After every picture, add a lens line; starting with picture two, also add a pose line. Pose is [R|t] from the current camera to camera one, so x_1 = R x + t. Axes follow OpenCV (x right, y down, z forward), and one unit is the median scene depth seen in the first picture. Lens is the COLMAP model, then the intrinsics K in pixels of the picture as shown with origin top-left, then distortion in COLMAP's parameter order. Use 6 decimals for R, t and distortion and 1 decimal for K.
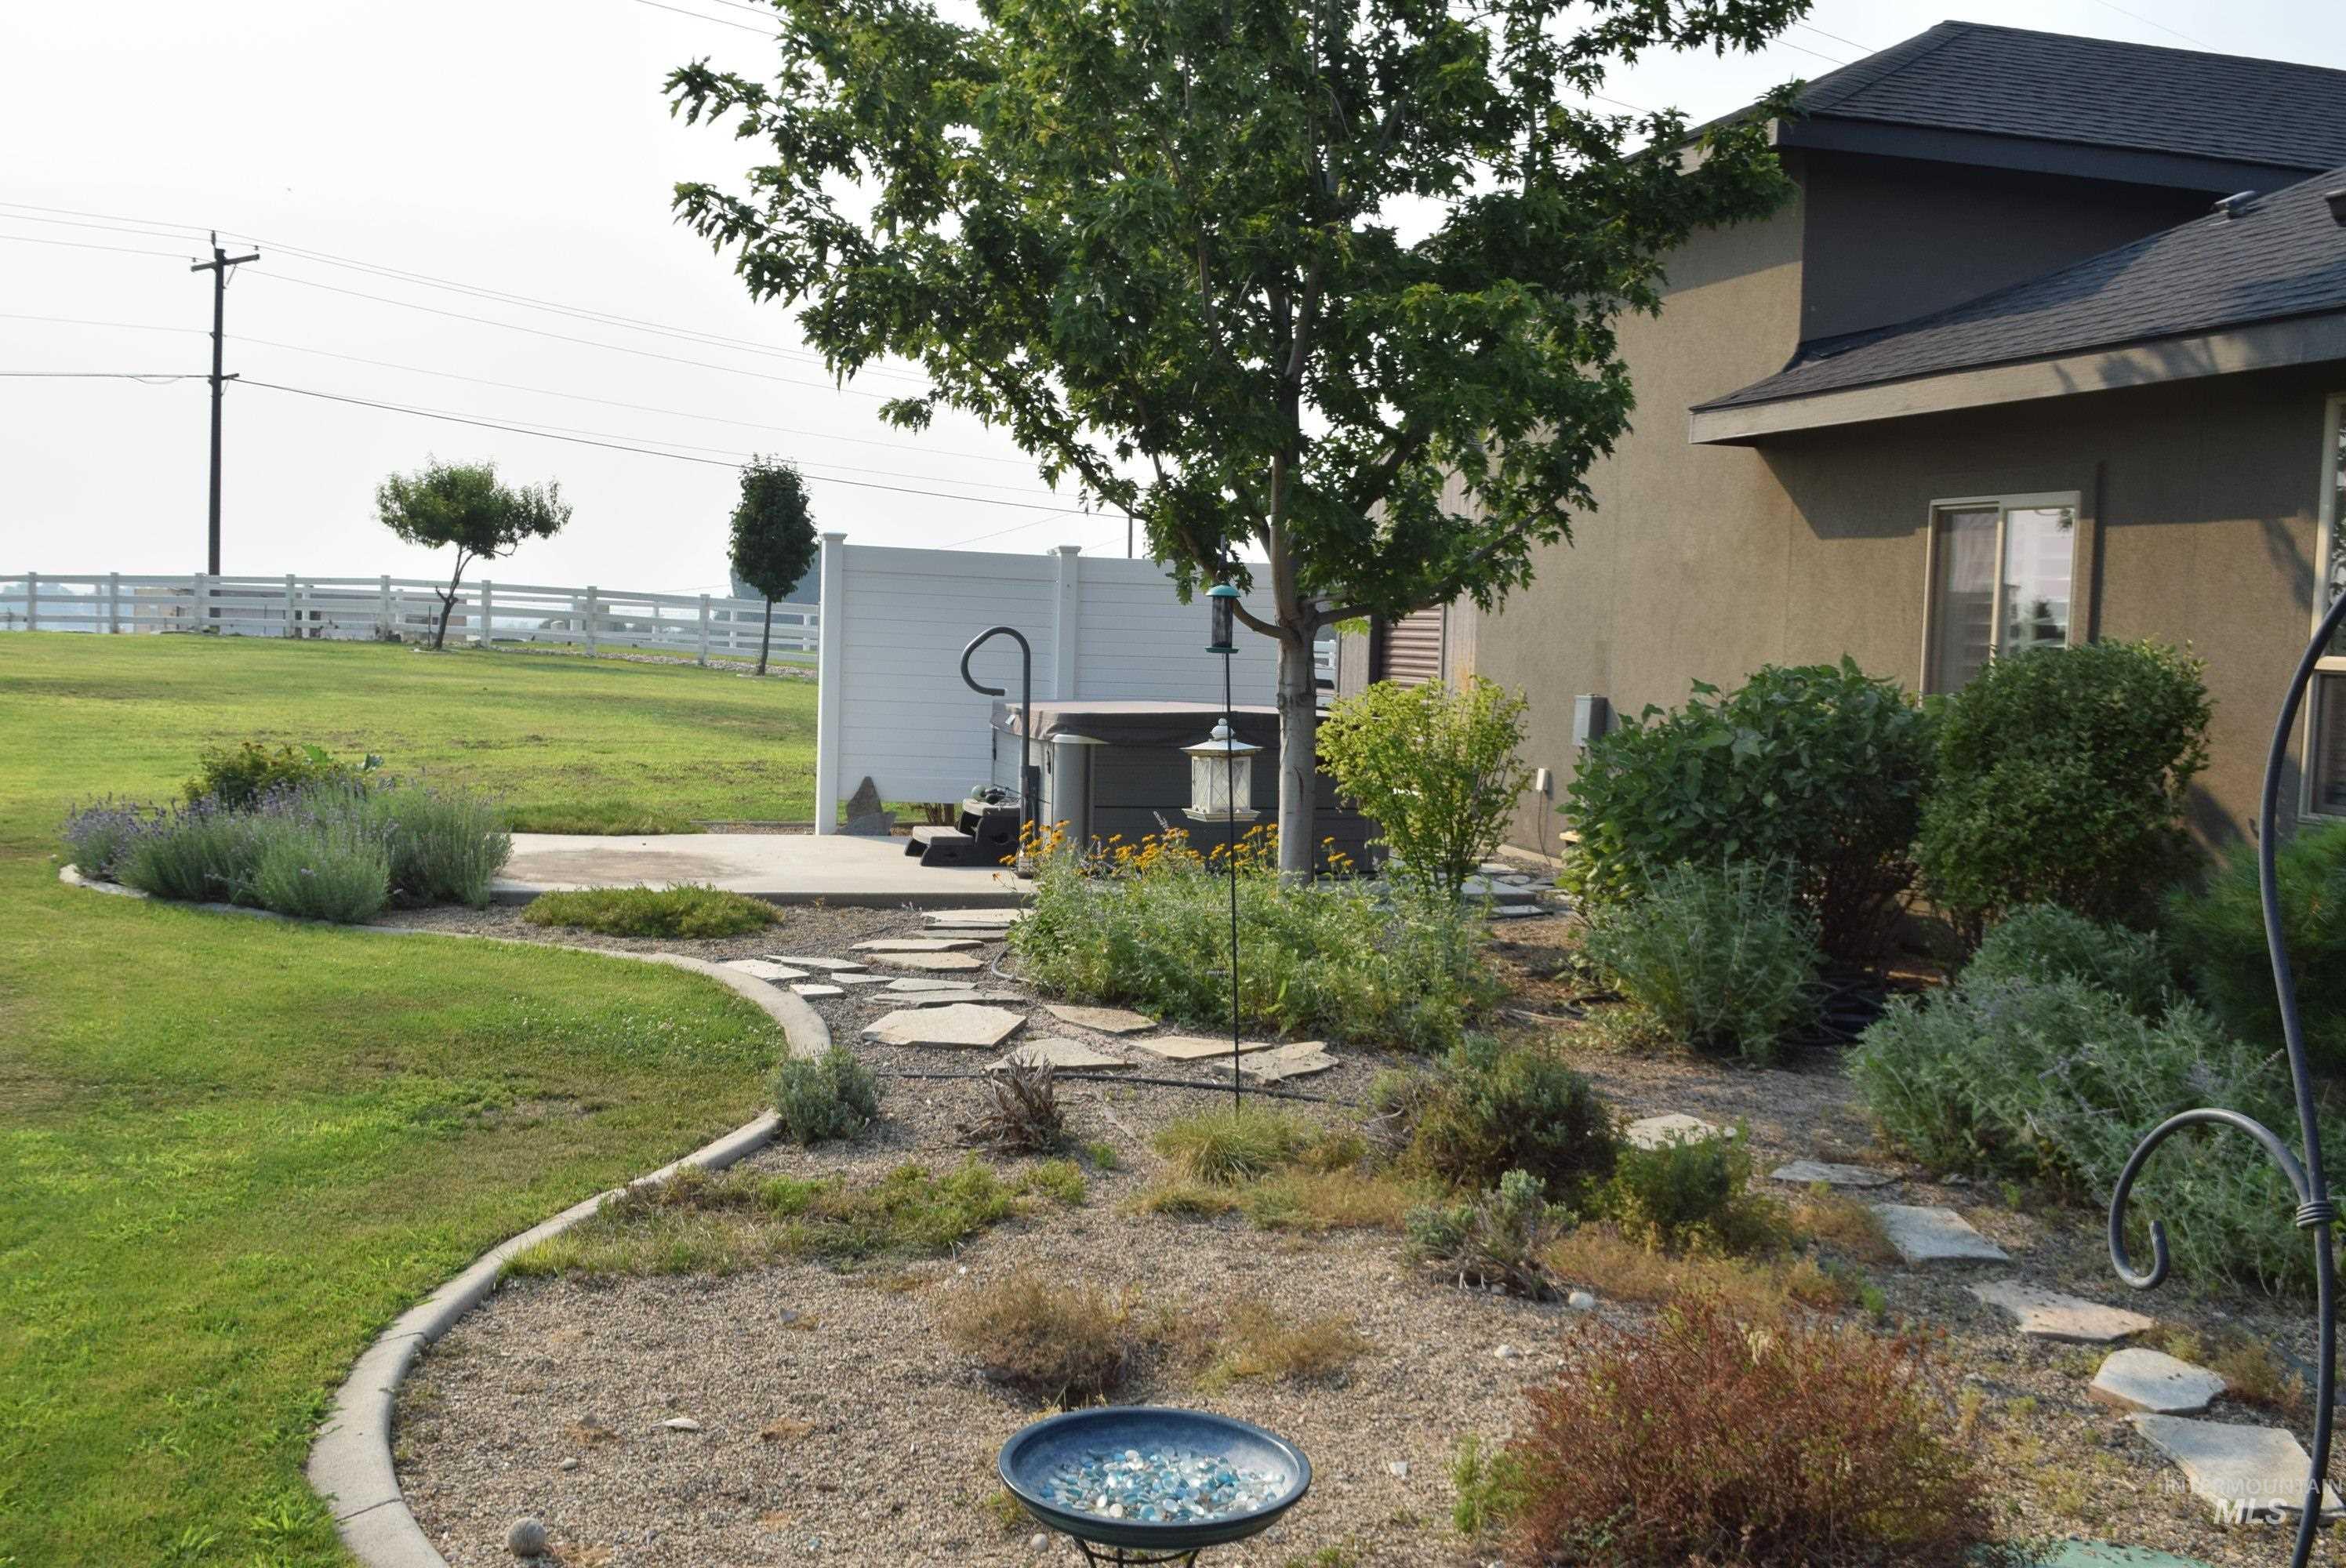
lens RADIAL K [[2438.6, 0, 1173.0], [0, 2438.6, 784.0], [0, 0, 1]] dist [-0.069143, 0.021312]
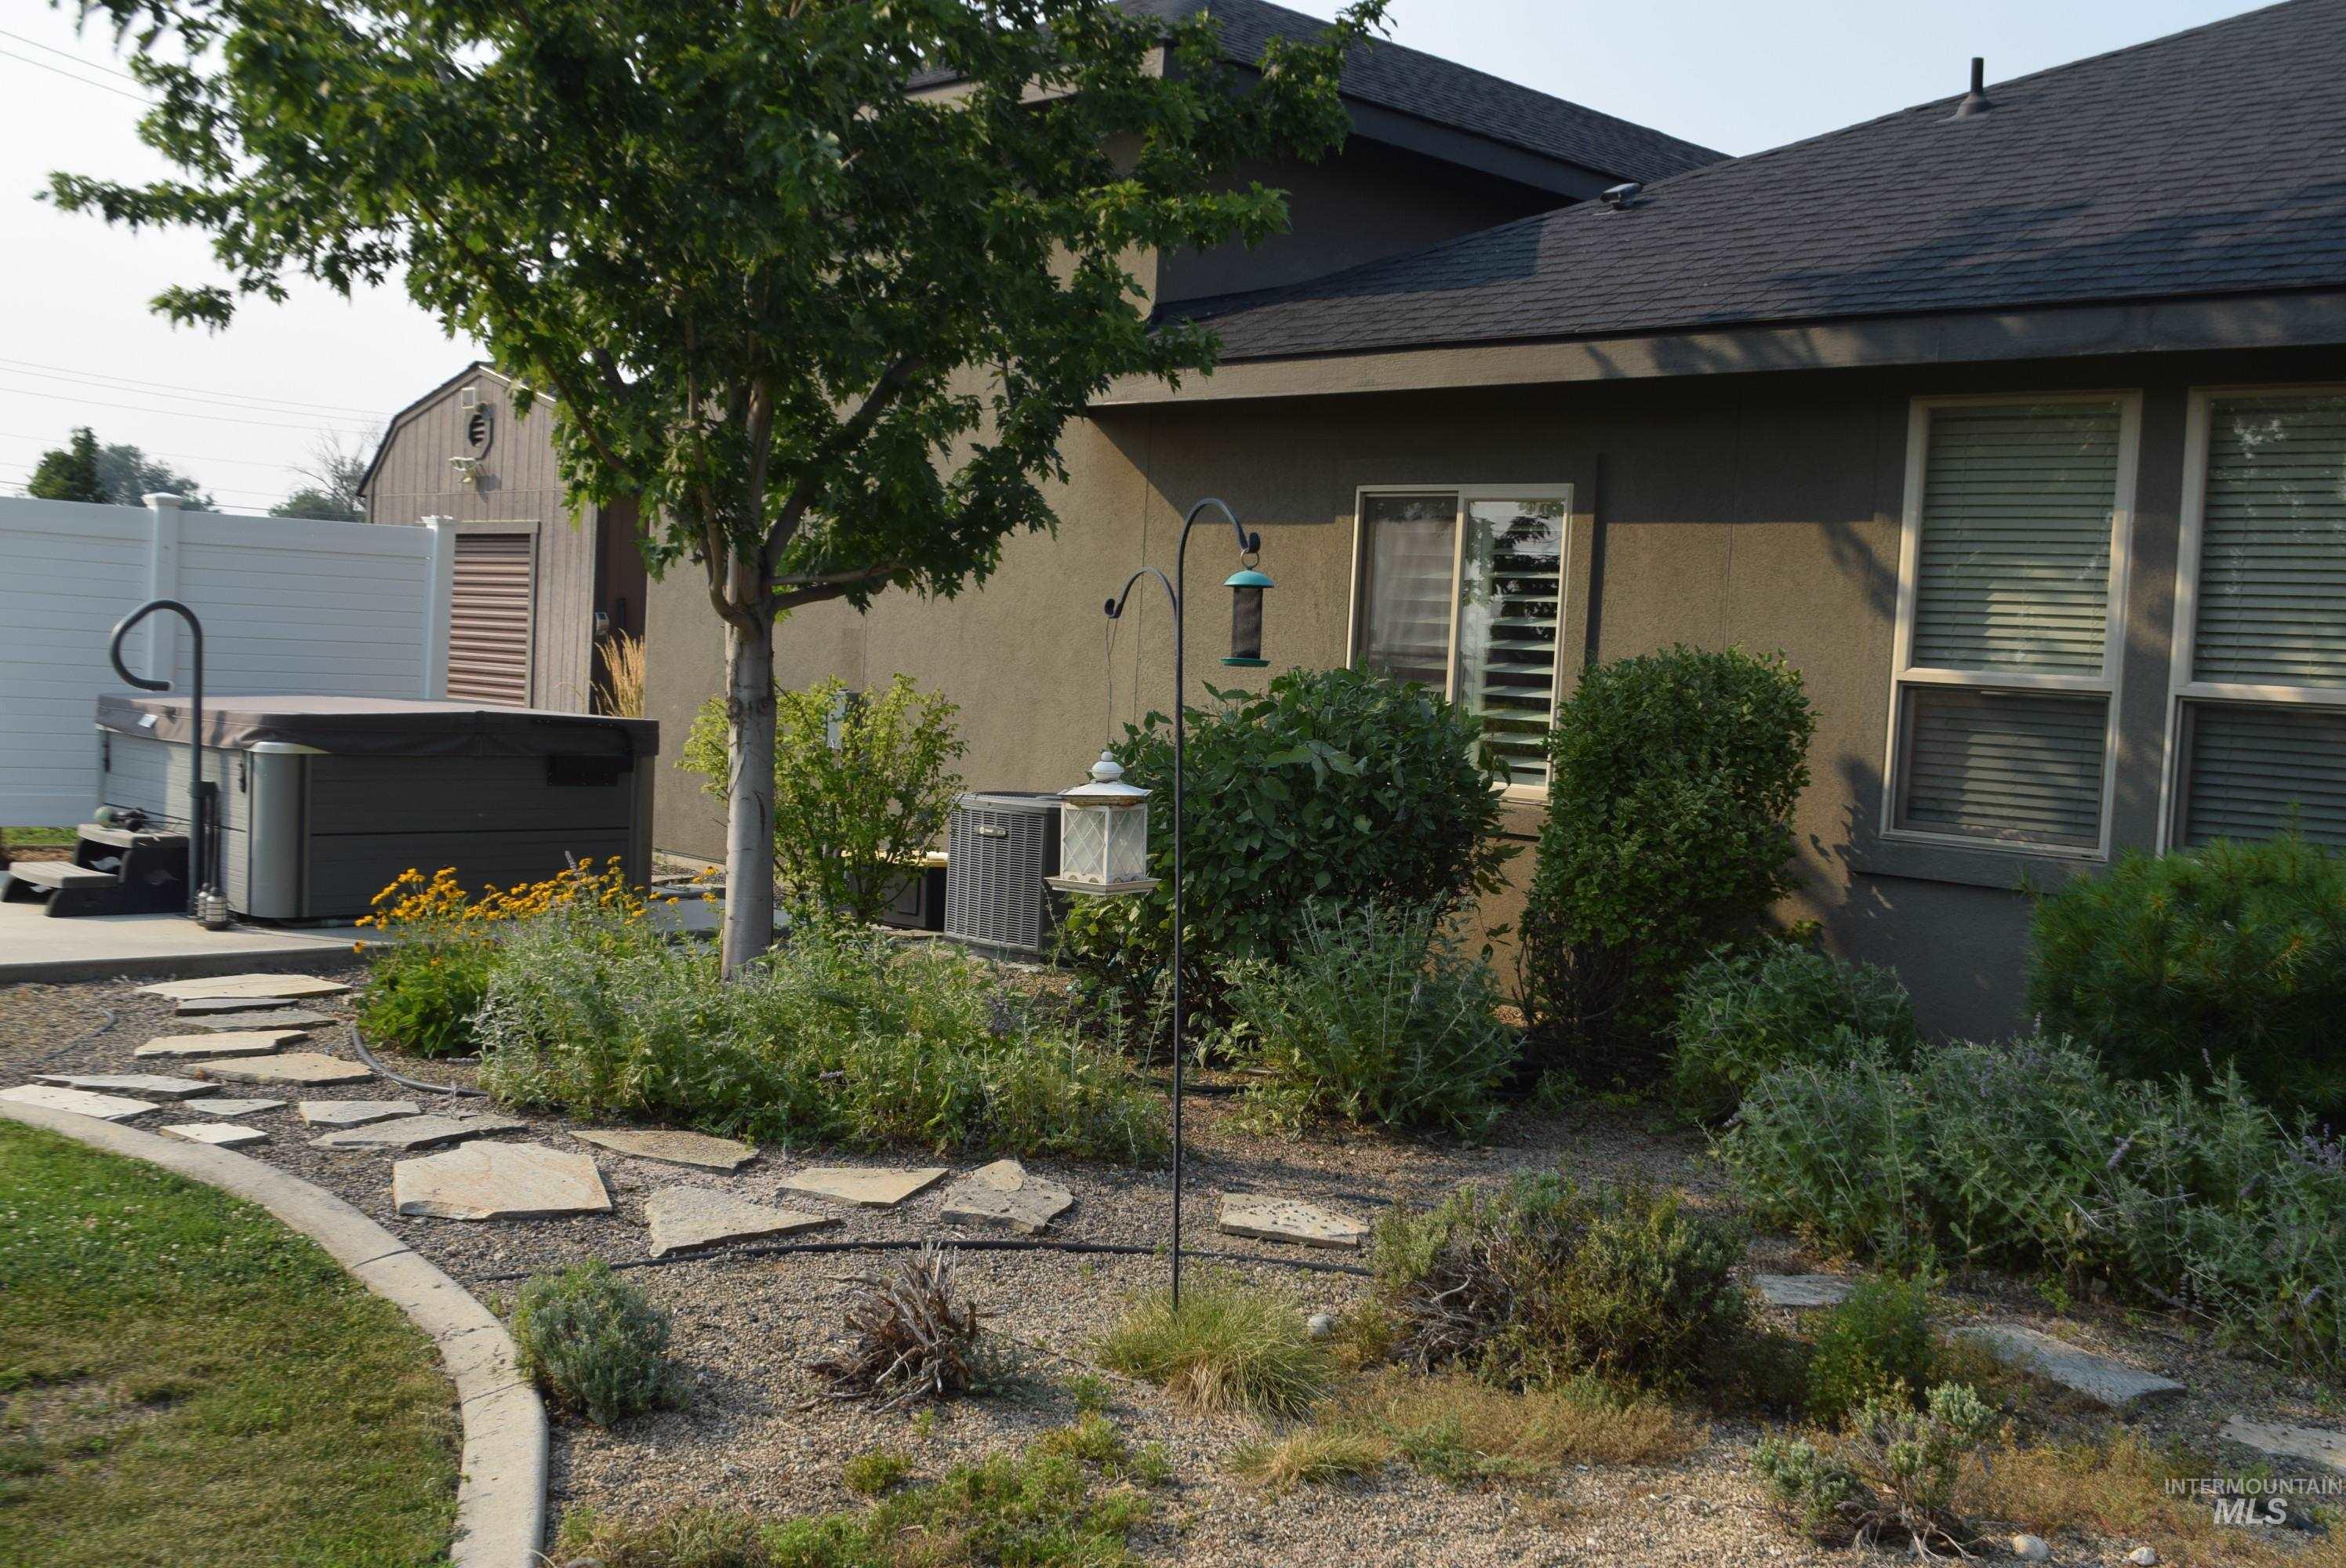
lens RADIAL K [[2438.6, 0, 1173.0], [0, 2438.6, 784.0], [0, 0, 1]] dist [-0.069143, 0.021312]
pose [[0.873841, -0.014201, 0.486005, -0.231998], [0.009491, 0.999881, 0.012150, -0.018924], [-0.486119, -0.006004, 0.873872, 0.265378]]
